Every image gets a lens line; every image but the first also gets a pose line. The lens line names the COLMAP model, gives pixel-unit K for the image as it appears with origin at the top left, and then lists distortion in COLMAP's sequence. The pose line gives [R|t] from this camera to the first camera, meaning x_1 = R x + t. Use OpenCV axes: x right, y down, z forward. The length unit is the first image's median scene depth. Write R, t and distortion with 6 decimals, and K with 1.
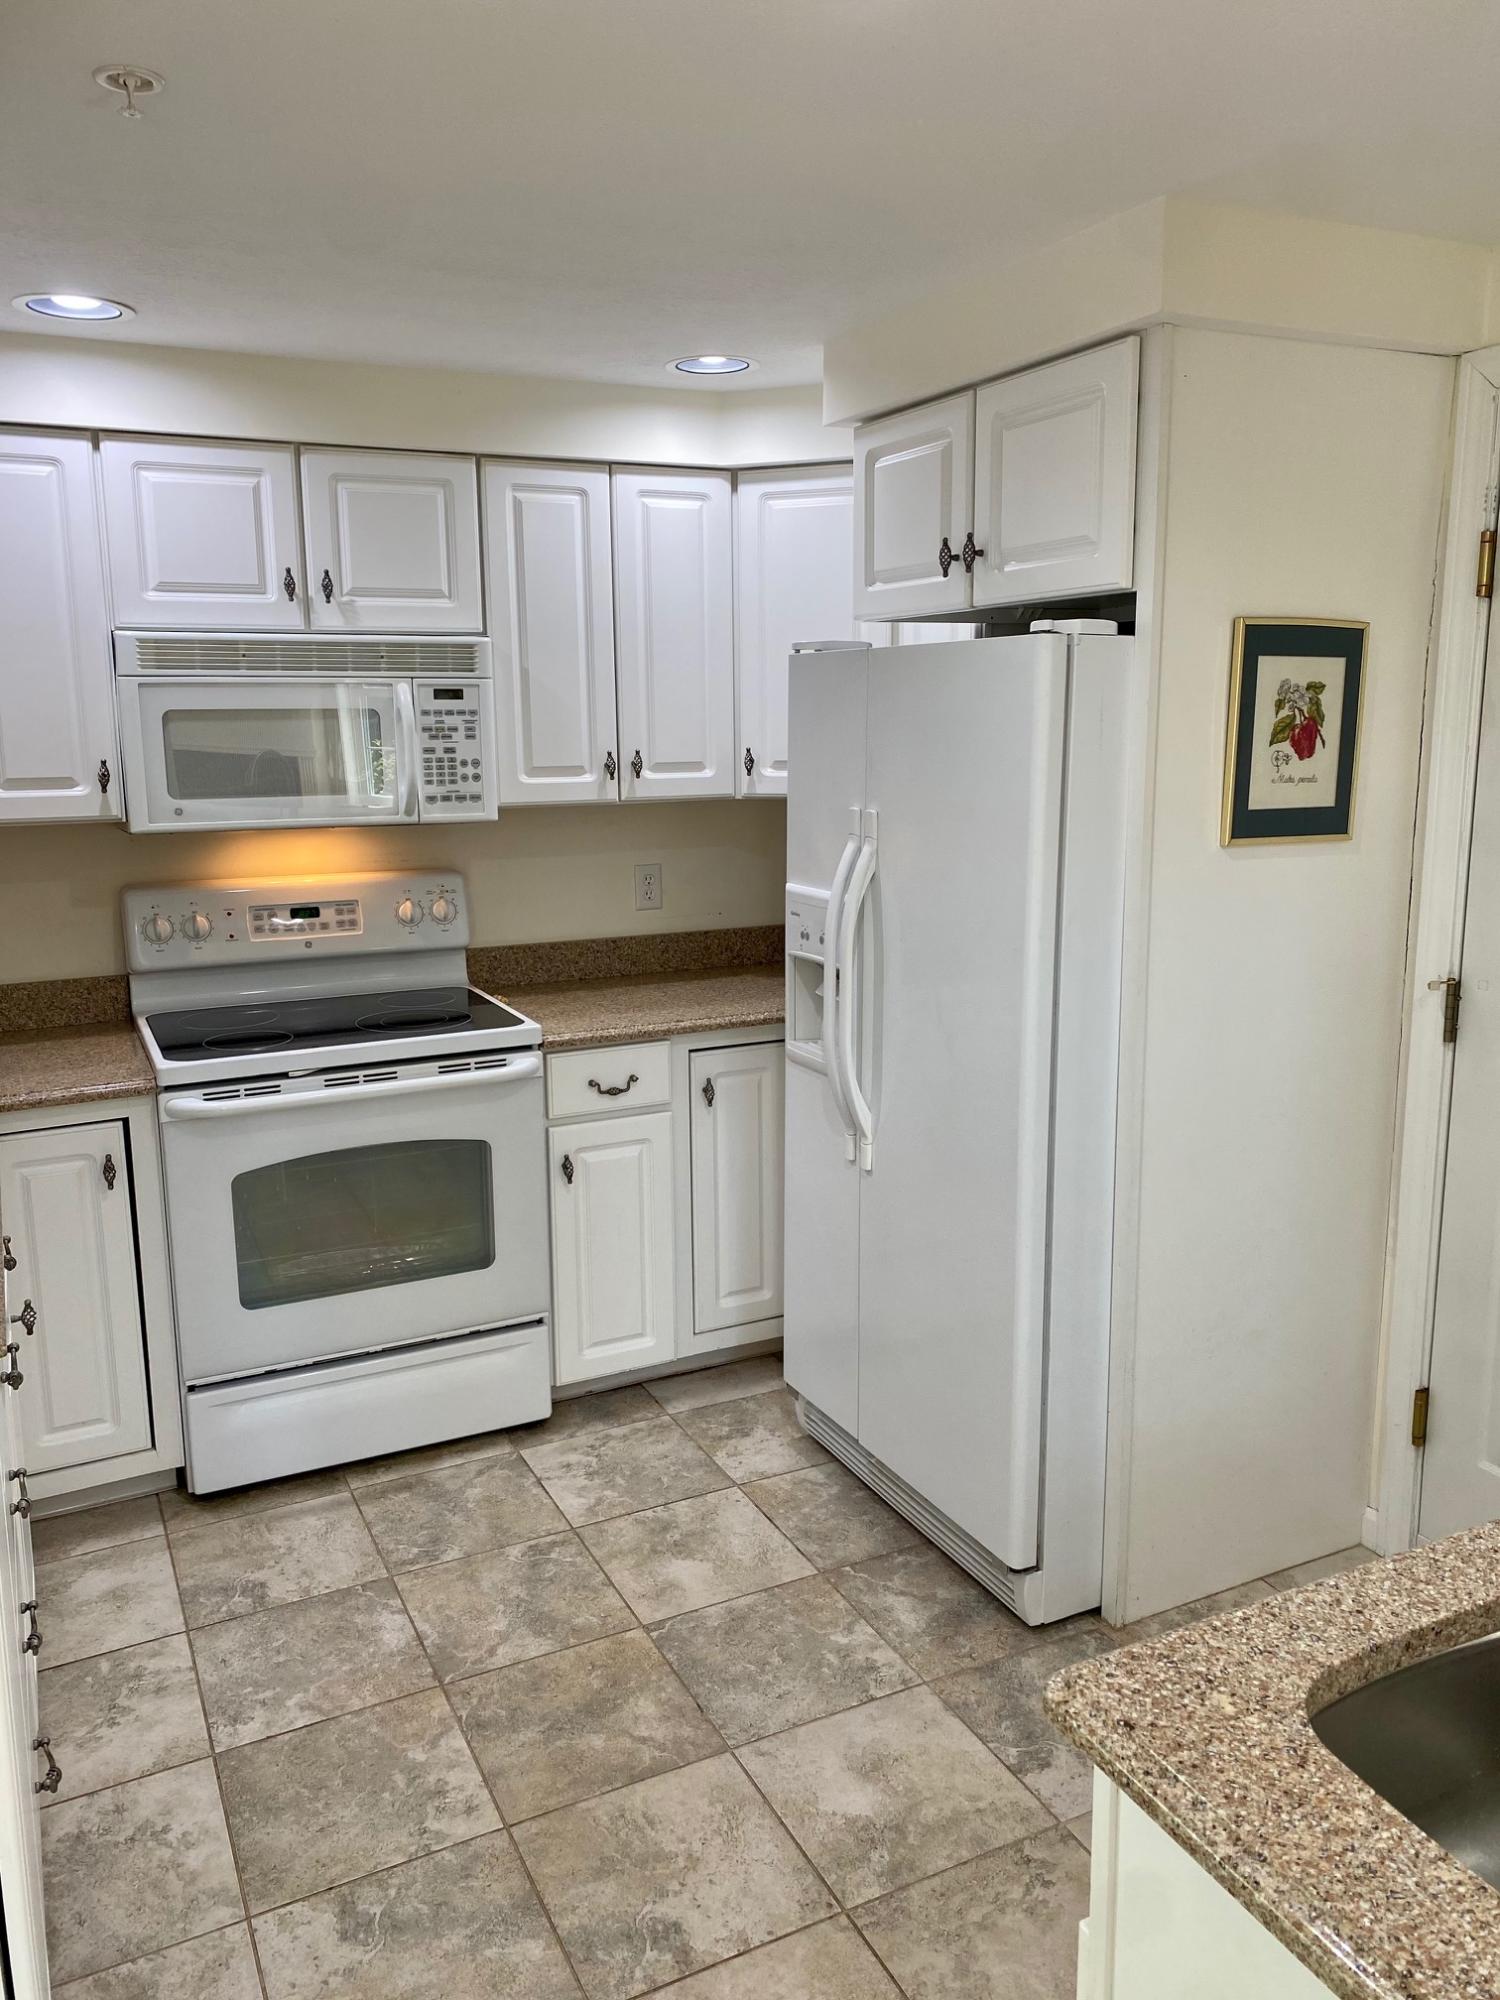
lens RADIAL K [[1515.4, 0, 753.0], [0, 1515.4, 991.8], [0, 0, 1]] dist [0.055958, -0.063173]
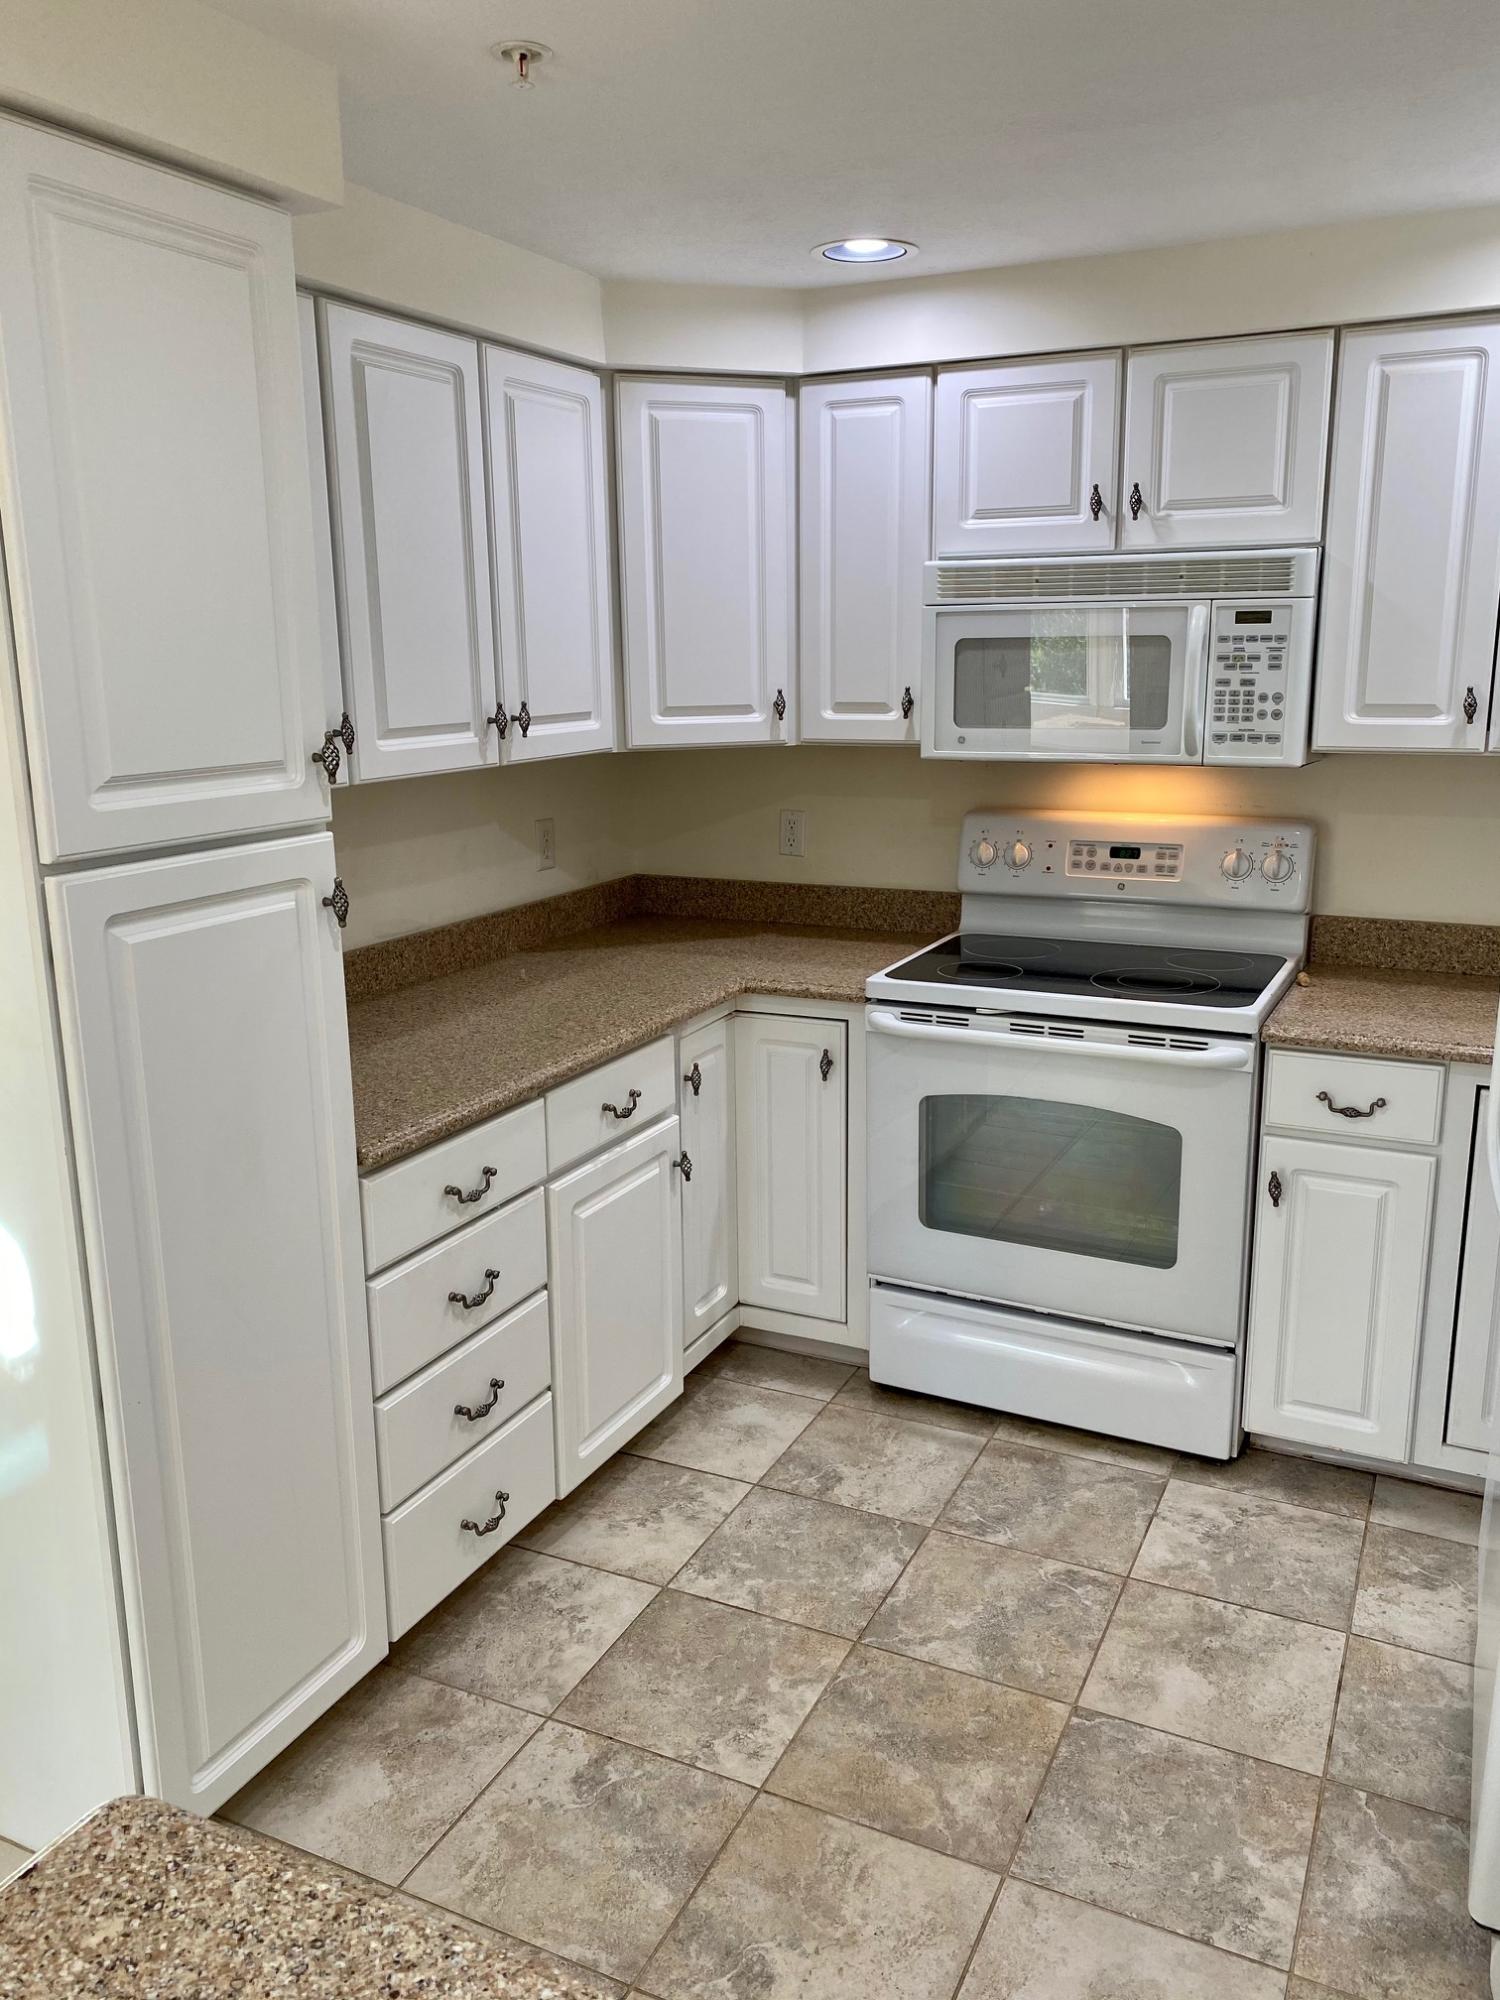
lens RADIAL K [[1517.3, 0, 750.0], [0, 1517.3, 1000.0], [0, 0, 1]] dist [-0.001904, 0.007730]
pose [[0.613346, 0.185704, -0.767672, 0.356903], [-0.141788, 0.982064, 0.124282, -0.053395], [0.776983, 0.032619, 0.628676, 0.267054]]
